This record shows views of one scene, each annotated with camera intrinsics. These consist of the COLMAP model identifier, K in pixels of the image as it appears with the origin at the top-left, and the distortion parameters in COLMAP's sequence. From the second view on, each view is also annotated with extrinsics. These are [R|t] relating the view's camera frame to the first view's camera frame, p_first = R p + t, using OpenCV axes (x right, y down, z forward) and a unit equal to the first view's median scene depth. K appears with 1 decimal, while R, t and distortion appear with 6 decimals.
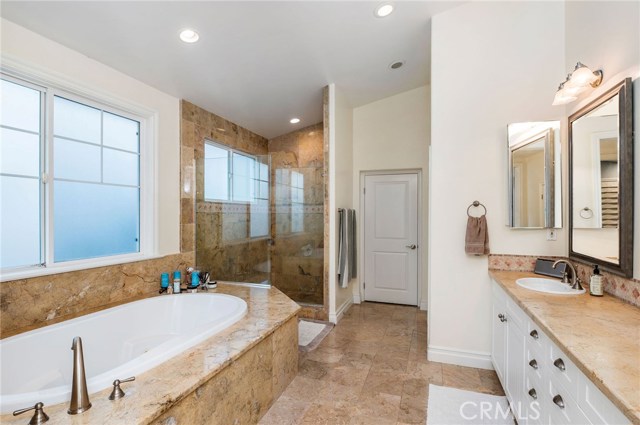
lens RADIAL K [[312.8, 0, 320.9], [0, 312.8, 213.8], [0, 0, 1]] dist [-0.002309, -0.000258]
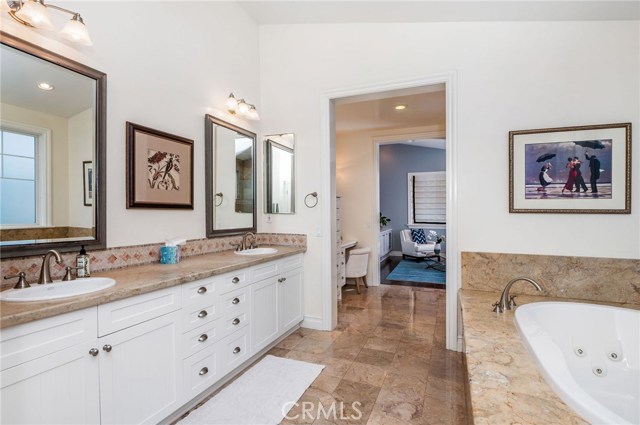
lens RADIAL K [[312.8, 0, 320.9], [0, 312.8, 213.8], [0, 0, 1]] dist [-0.002309, -0.000258]
pose [[-0.998355, -0.010426, 0.056371, 0.066086], [-0.010410, 0.999946, 0.000584, 0.033808], [-0.056374, -0.000004, -0.998410, 1.019911]]
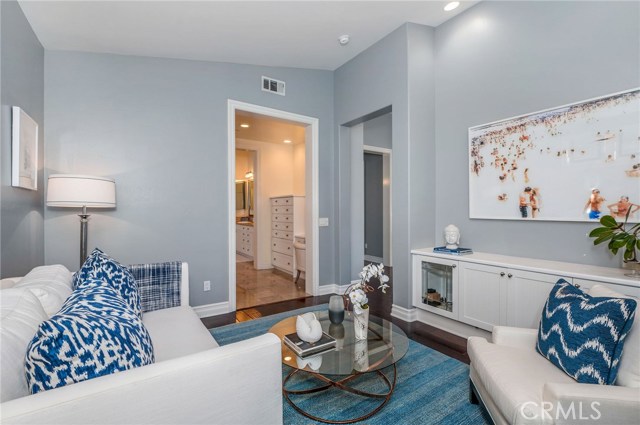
lens RADIAL K [[294.7, 0, 318.1], [0, 294.7, 211.9], [0, 0, 1]] dist [0.000619, 0.000039]
pose [[0.617482, -0.011697, 0.786498, -1.014886], [0.003144, 0.999918, 0.012403, 0.029836], [-0.786579, -0.005186, 0.617468, -1.269882]]
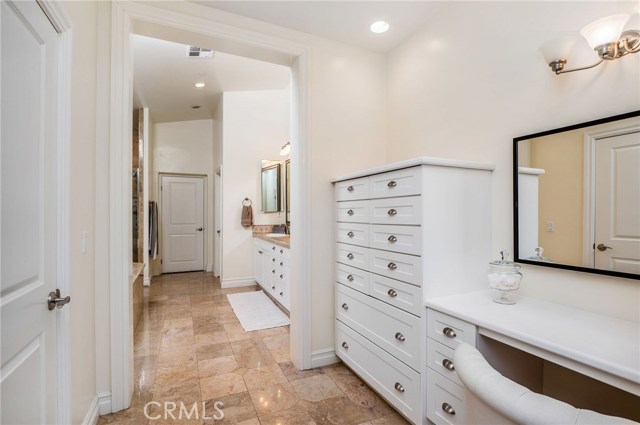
lens RADIAL K [[312.8, 0, 320.9], [0, 312.8, 213.8], [0, 0, 1]] dist [-0.002309, -0.000258]
pose [[0.721993, -0.005616, 0.691877, -0.380533], [0.002752, 0.999982, 0.005245, 0.037881], [-0.691894, -0.001883, 0.721996, -0.526919]]
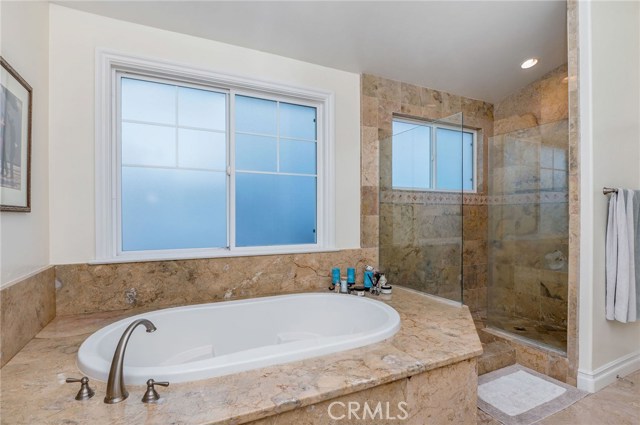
lens RADIAL K [[325.9, 0, 320.5], [0, 325.9, 218.2], [0, 0, 1]] dist [-0.005995, -0.002075]
pose [[0.714808, -0.001046, -0.699319, 0.111919], [0.005653, 0.999975, 0.004281, 0.035594], [0.699297, -0.007013, 0.714796, 0.265635]]
